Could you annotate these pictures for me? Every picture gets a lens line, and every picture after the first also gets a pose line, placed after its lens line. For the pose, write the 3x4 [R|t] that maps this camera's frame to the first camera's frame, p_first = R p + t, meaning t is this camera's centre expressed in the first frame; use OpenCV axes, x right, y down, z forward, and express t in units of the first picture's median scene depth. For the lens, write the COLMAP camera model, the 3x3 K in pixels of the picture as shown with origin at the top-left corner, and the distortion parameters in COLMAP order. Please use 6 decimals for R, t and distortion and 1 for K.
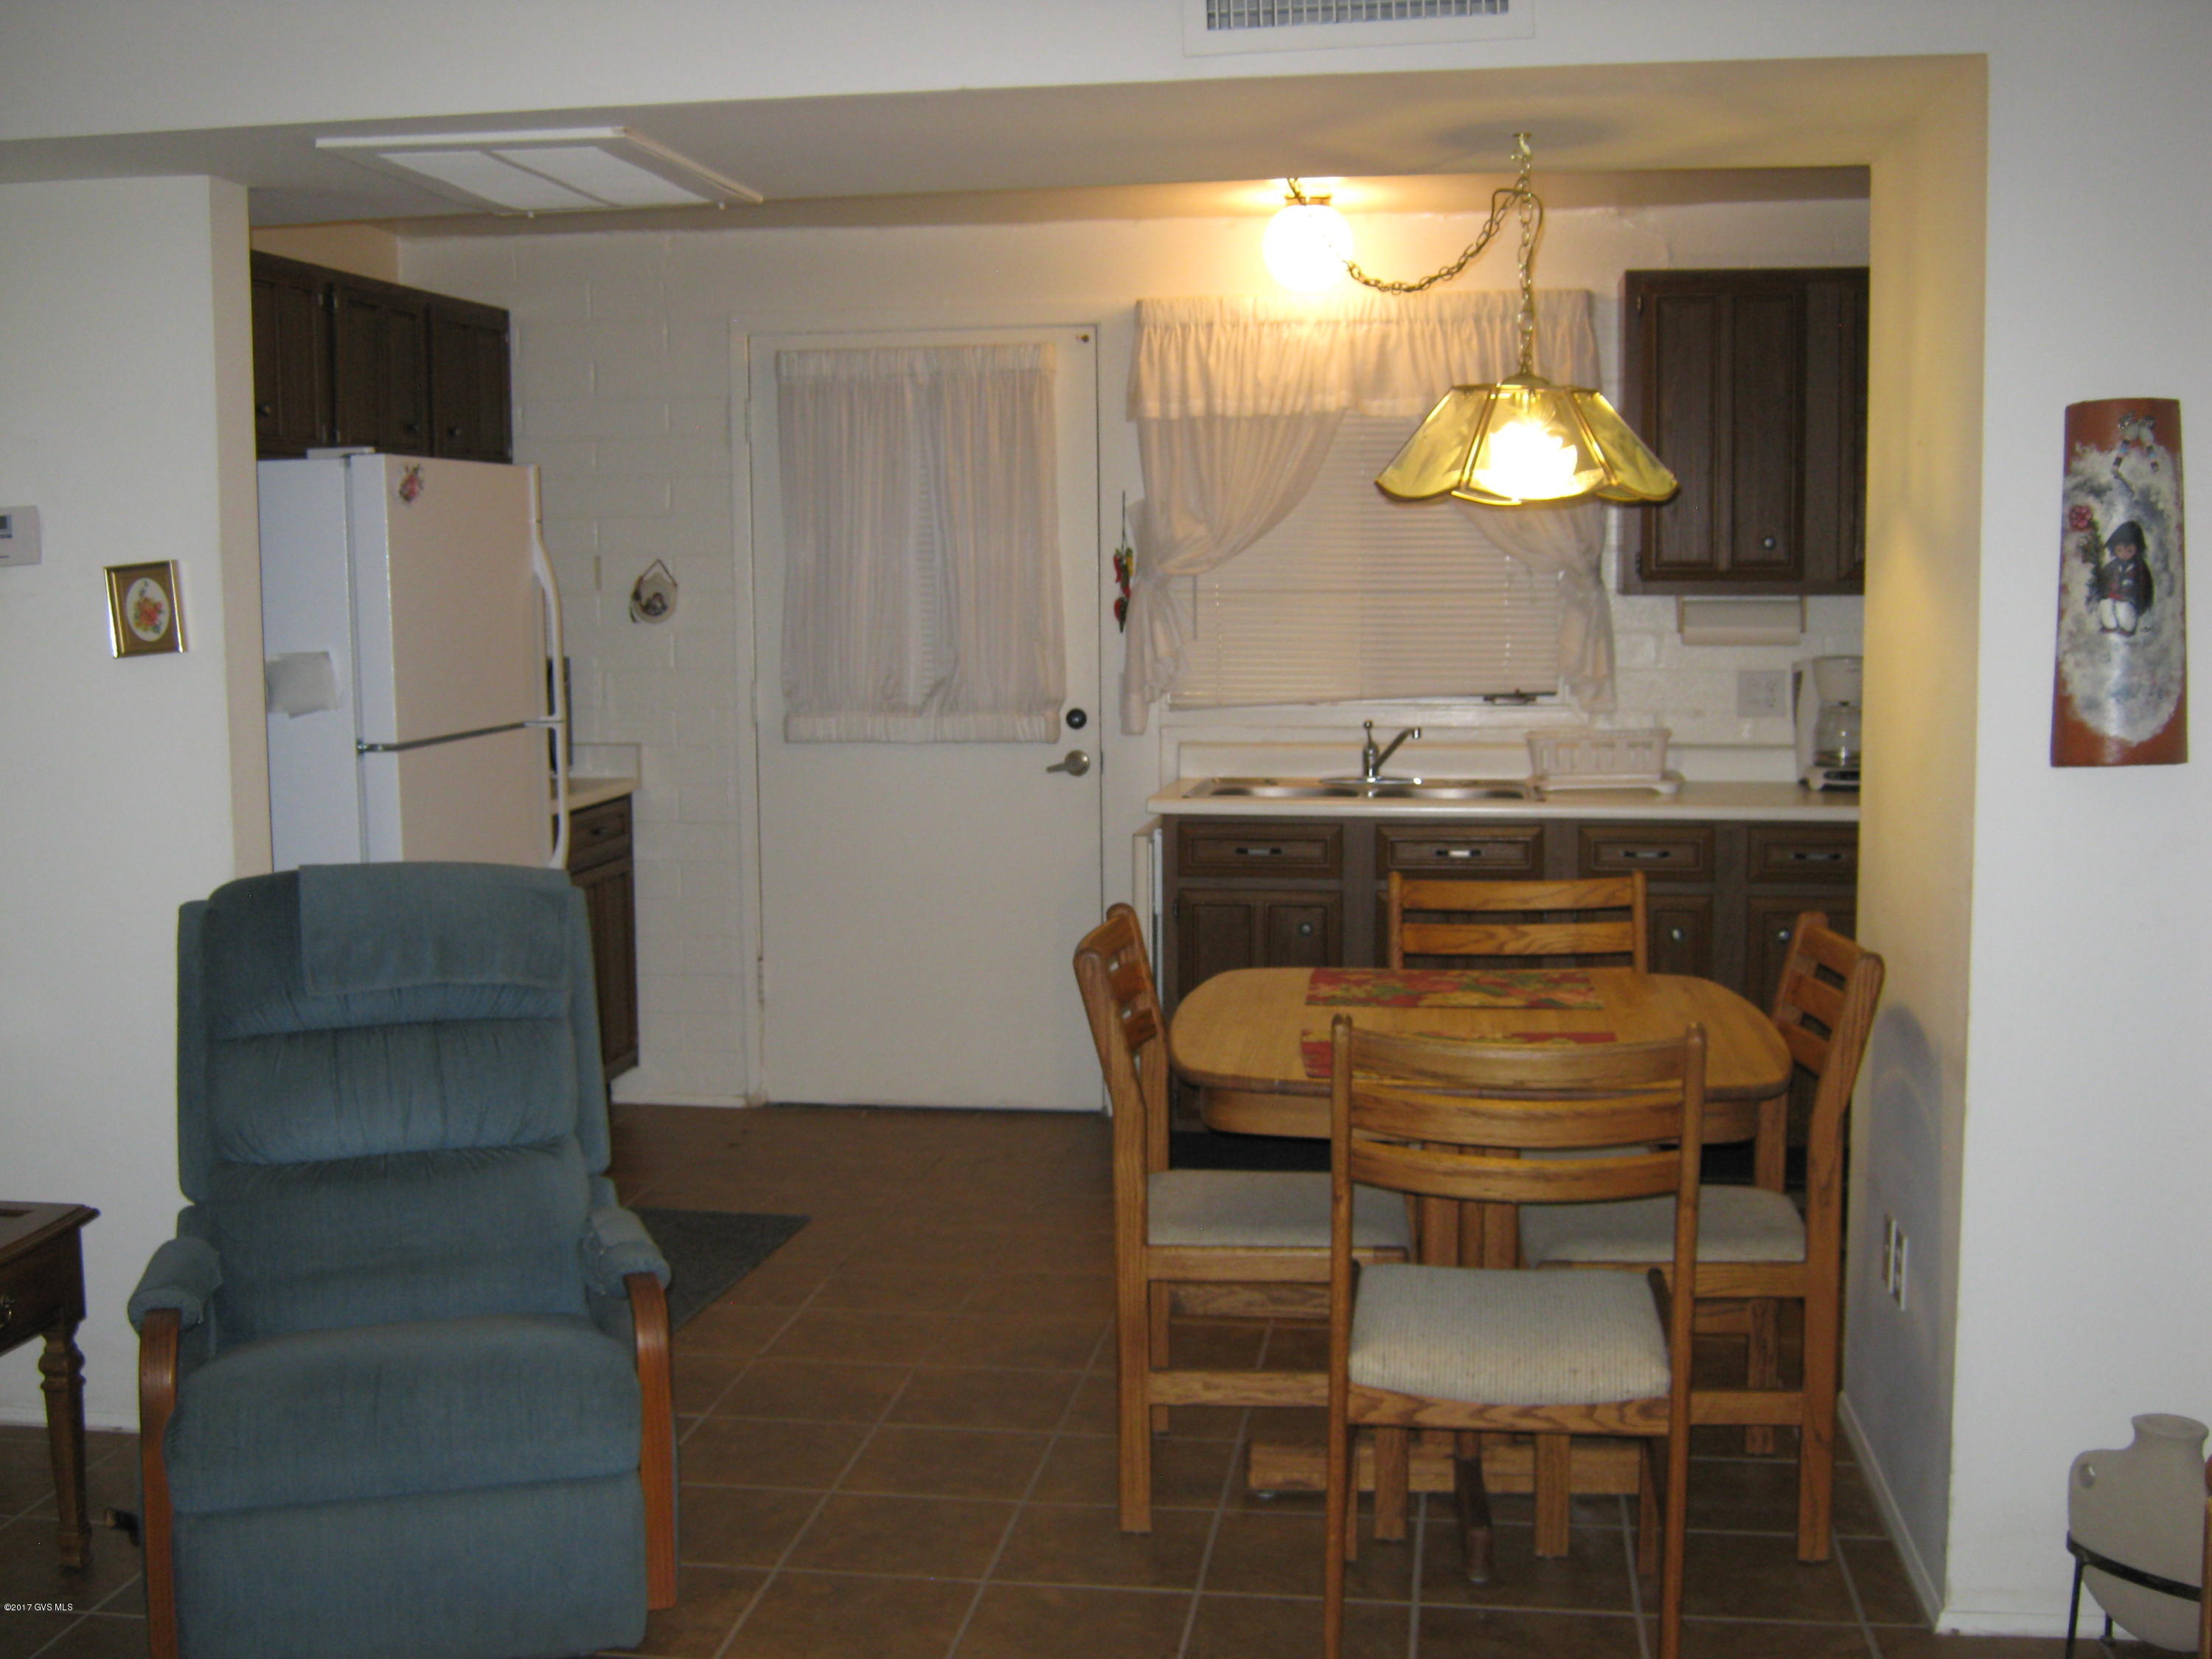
lens RADIAL K [[2444.5, 0, 1113.1], [0, 2444.5, 831.7], [0, 0, 1]] dist [-0.098102, 0.000000]
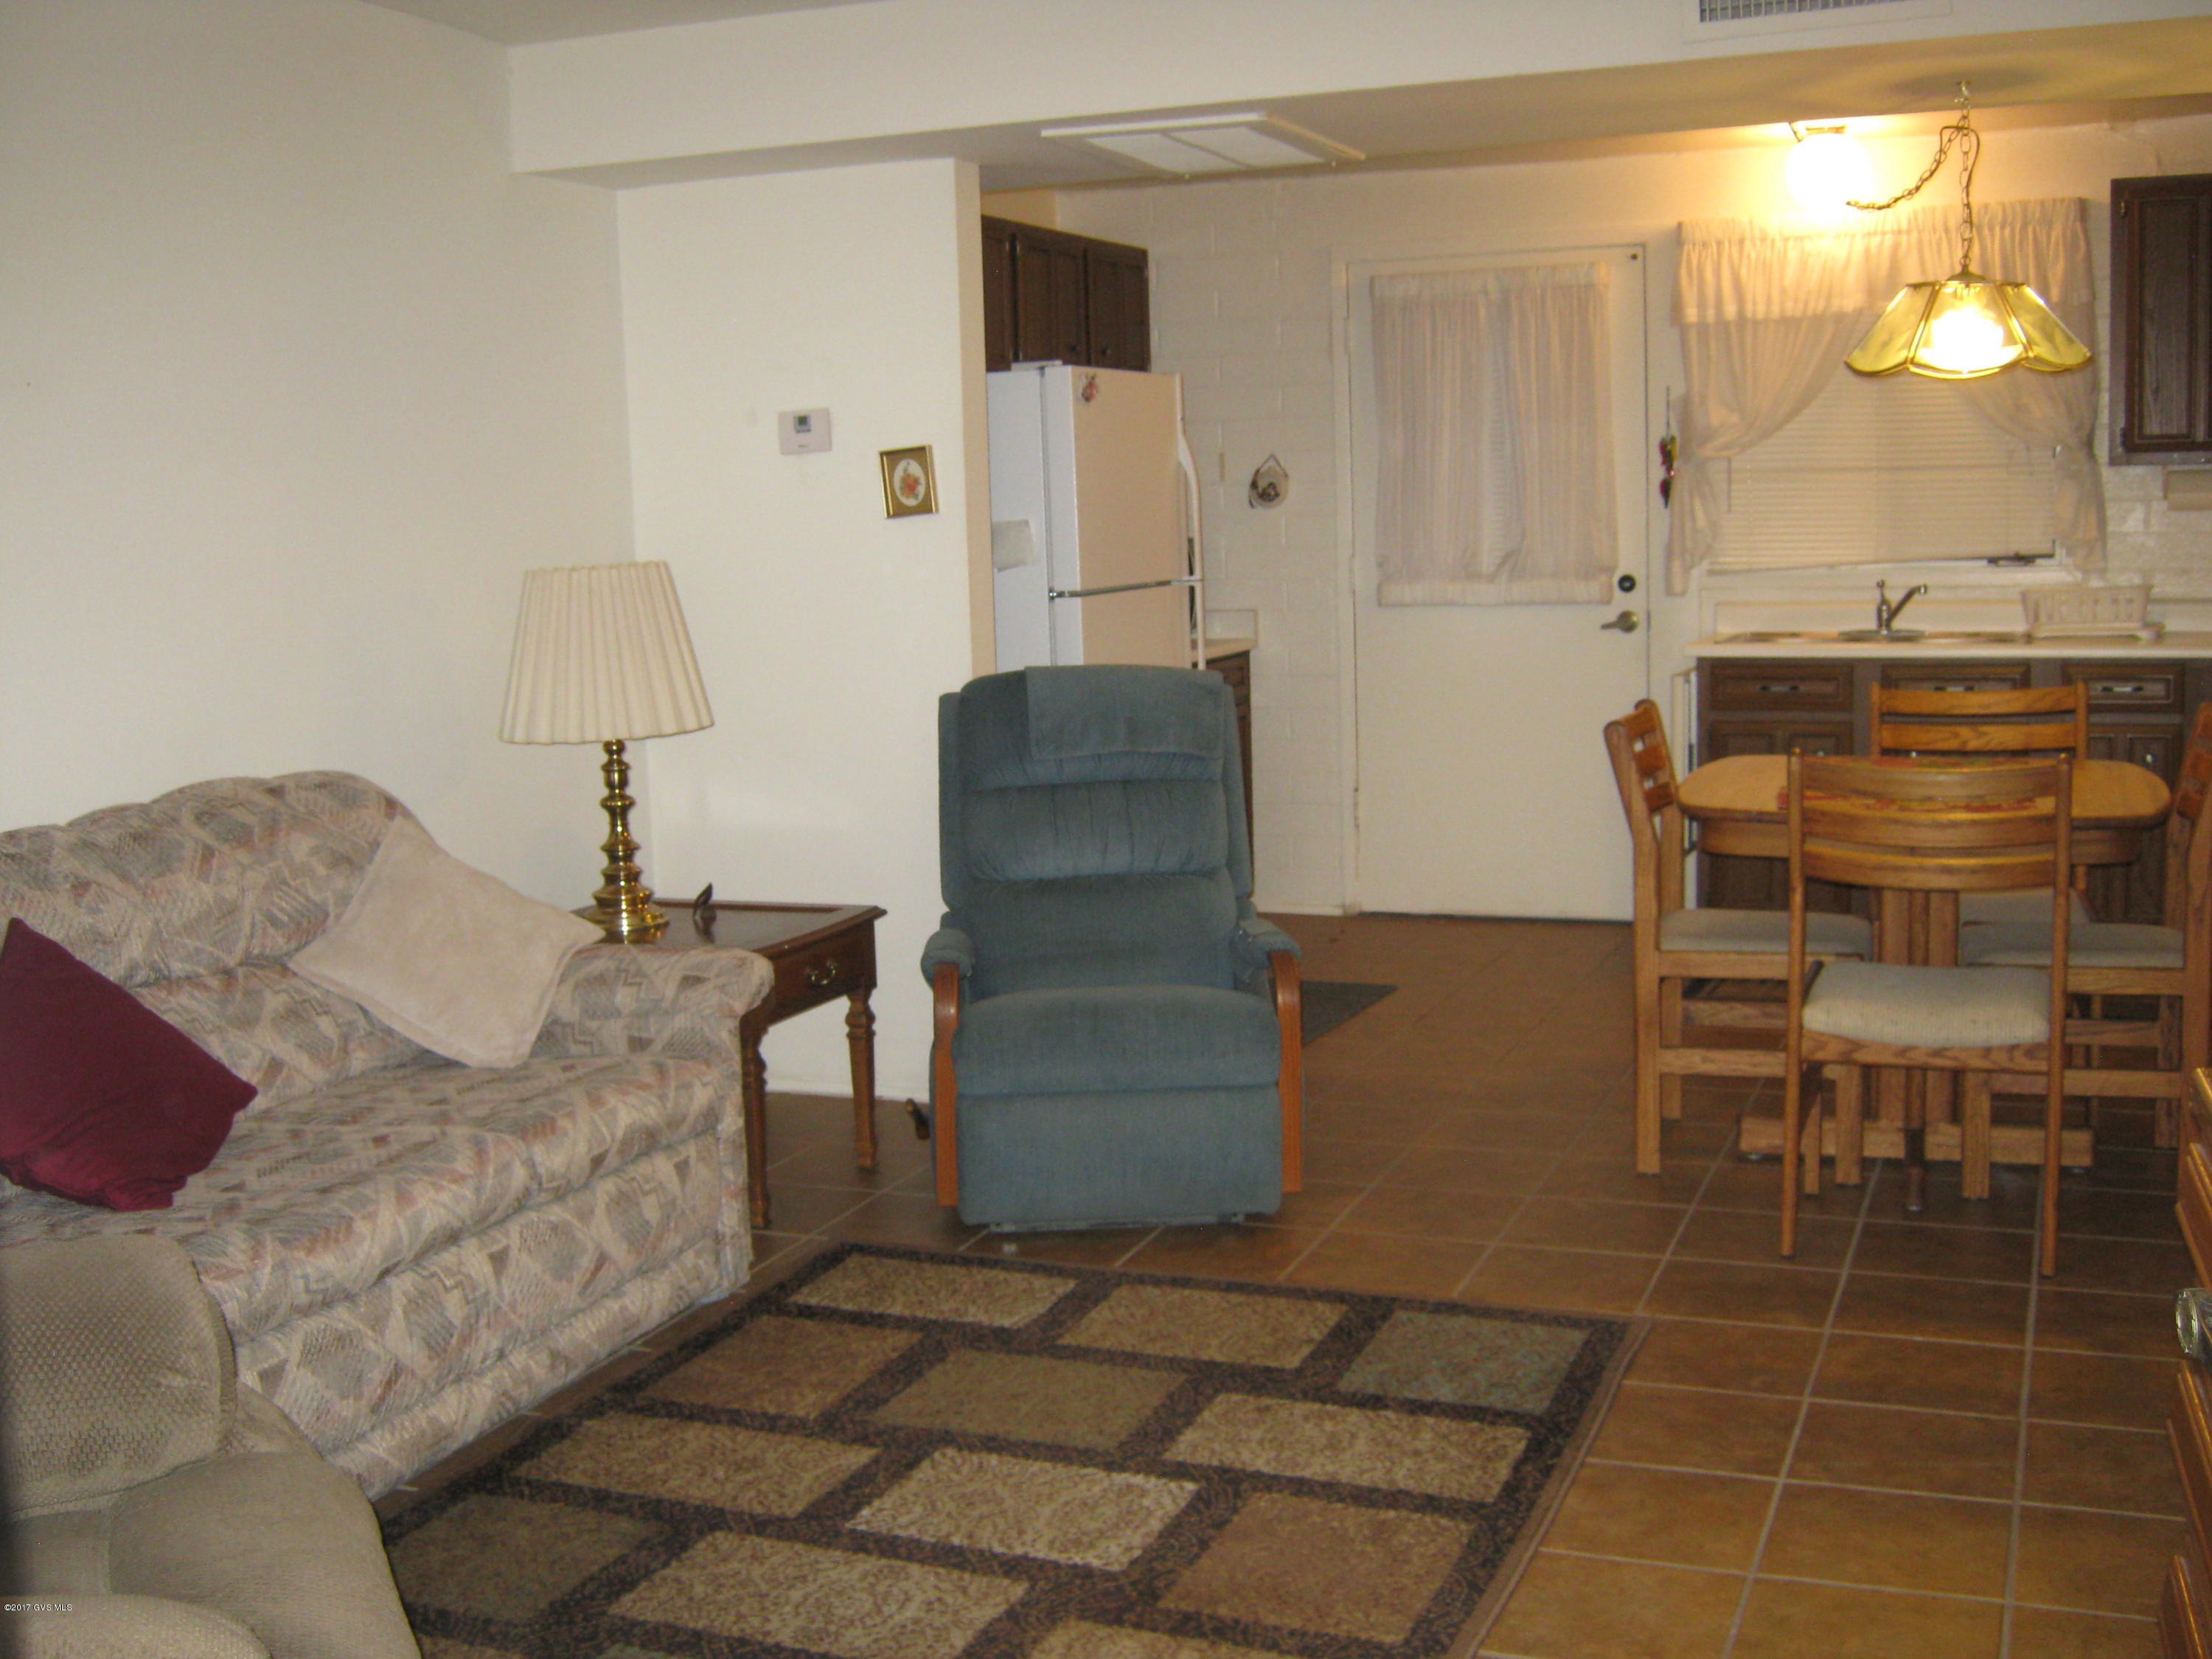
lens RADIAL K [[2444.5, 0, 1105.9], [0, 2444.5, 825.6], [0, 0, 1]] dist [-0.098102, 0.000000]
pose [[0.971563, 0.008502, -0.236629, 0.030257], [-0.002198, 0.999636, 0.026892, 0.061657], [0.236772, -0.025607, 0.971228, -0.301379]]
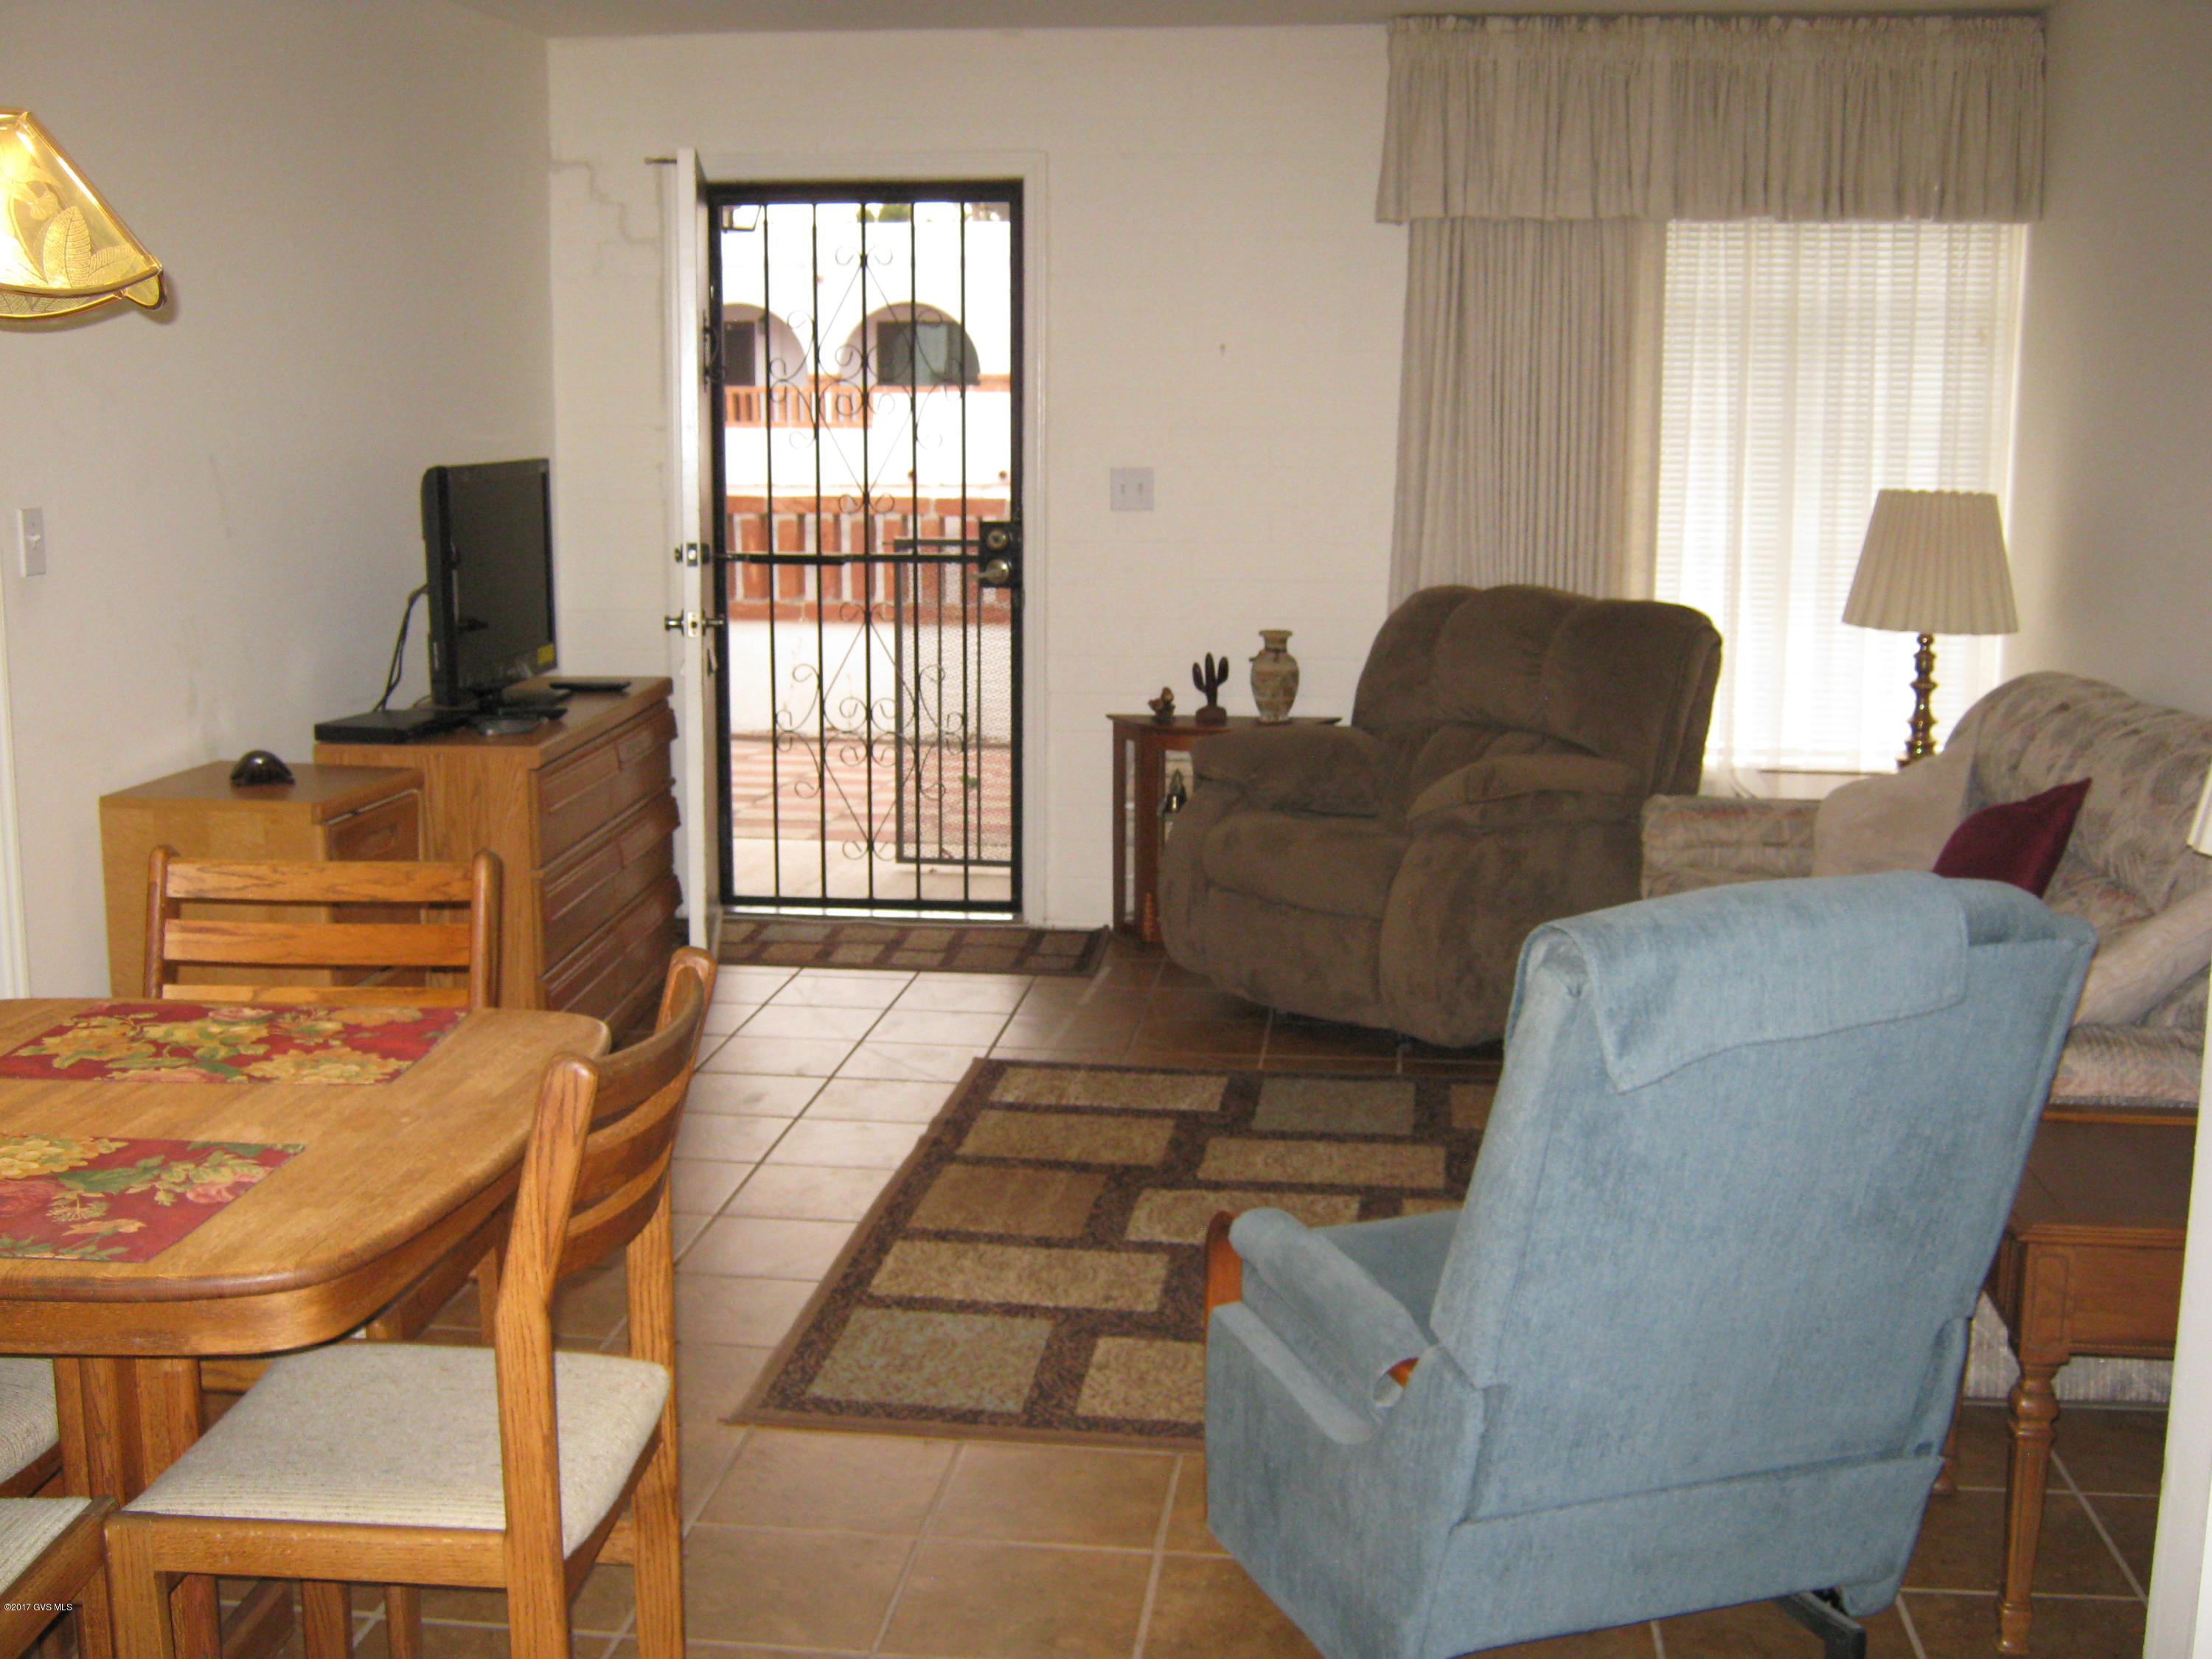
lens RADIAL K [[2444.5, 0, 1105.4], [0, 2444.5, 826.4], [0, 0, 1]] dist [-0.098102, 0.000000]
pose [[-0.999501, 0.014093, -0.028259, -0.104415], [0.005376, 0.957764, 0.287505, -0.182008], [0.031117, 0.287210, -0.957362, 1.576304]]
